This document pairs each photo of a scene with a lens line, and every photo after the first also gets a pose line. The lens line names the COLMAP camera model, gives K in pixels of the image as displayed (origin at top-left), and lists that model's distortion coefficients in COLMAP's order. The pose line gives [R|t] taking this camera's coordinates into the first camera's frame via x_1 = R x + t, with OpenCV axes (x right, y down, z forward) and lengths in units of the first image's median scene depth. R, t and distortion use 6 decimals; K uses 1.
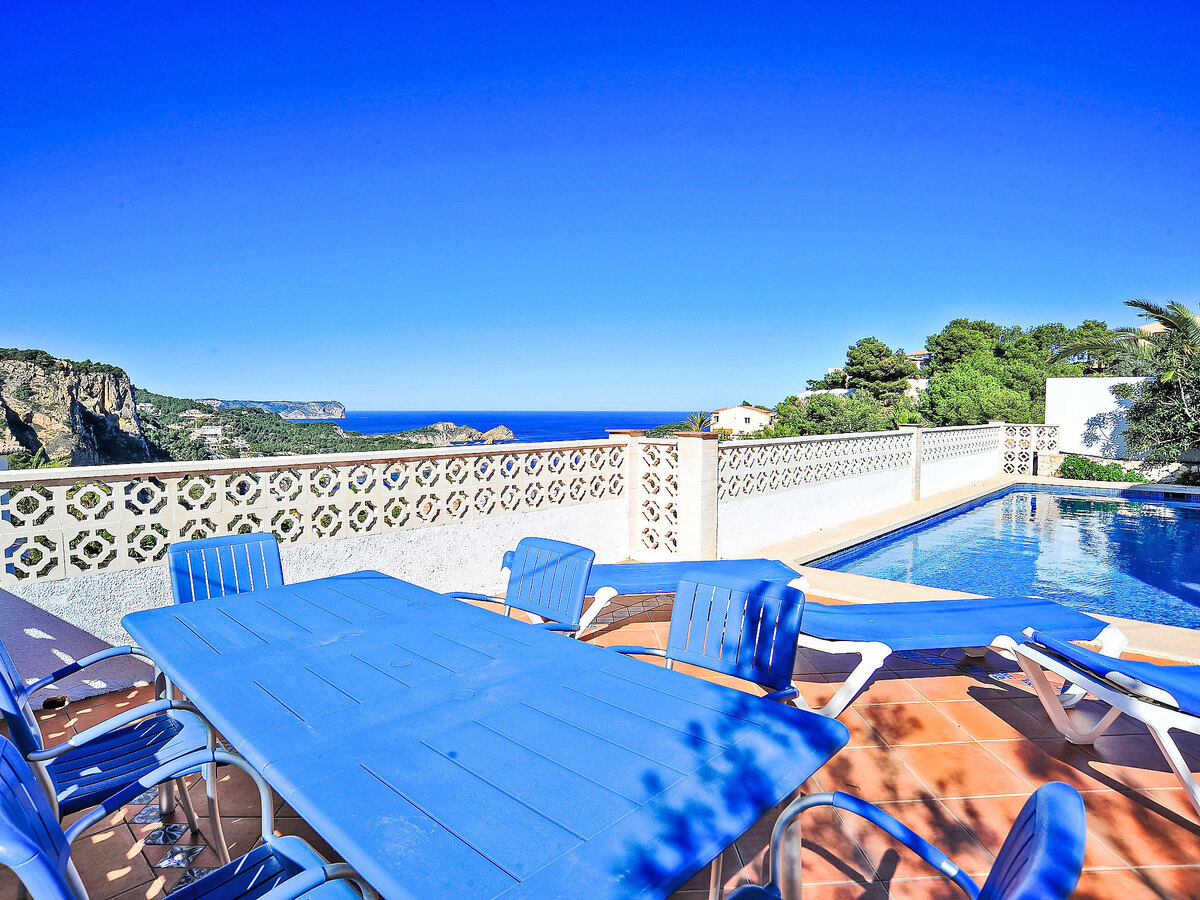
lens RADIAL K [[685.5, 0, 595.5], [0, 685.5, 462.8], [0, 0, 1]] dist [-0.087120, 0.040473]
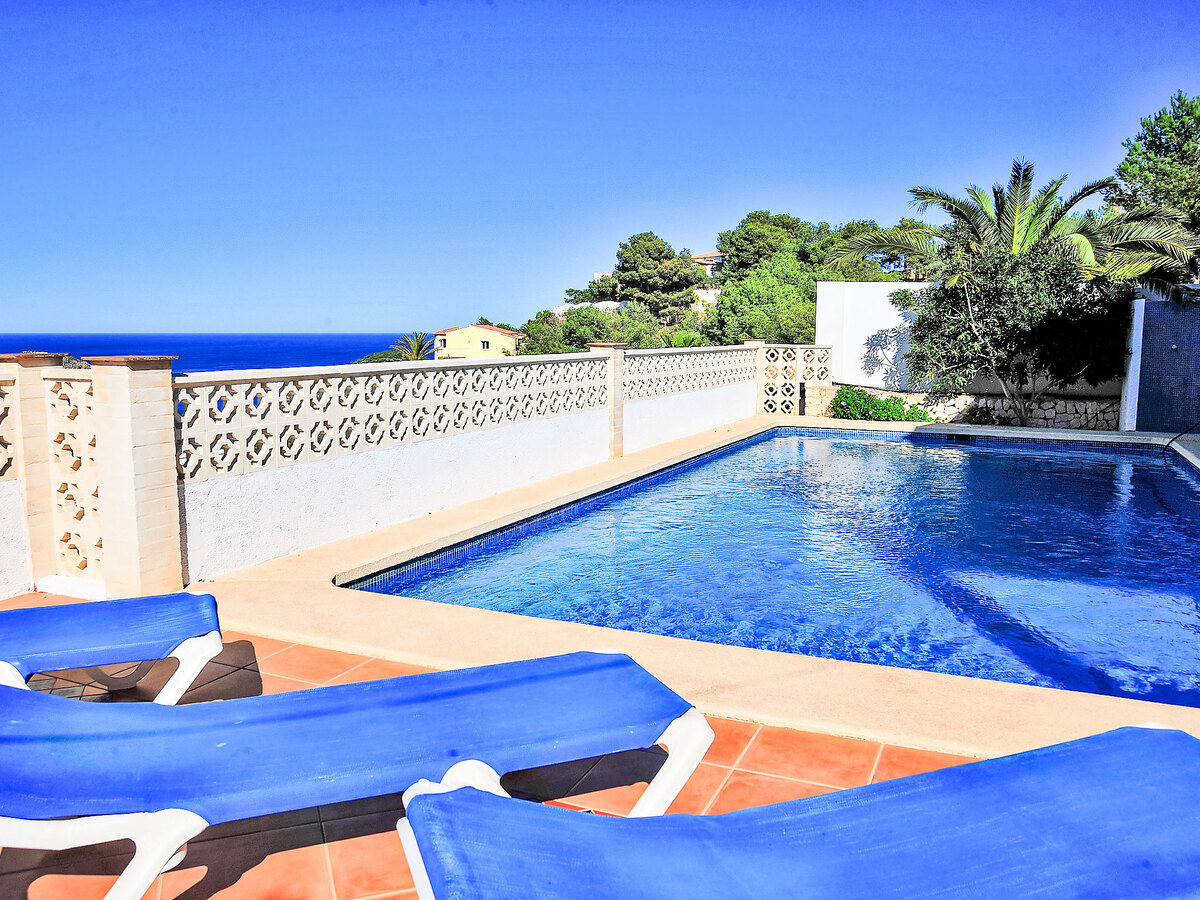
lens RADIAL K [[952.4, 0, 599.5], [0, 952.4, 464.4], [0, 0, 1]] dist [-0.063010, -0.000423]
pose [[0.948297, -0.040128, 0.314838, 0.115054], [0.020432, 0.997636, 0.065613, -0.000058], [-0.316727, -0.055788, 0.946875, 0.074675]]
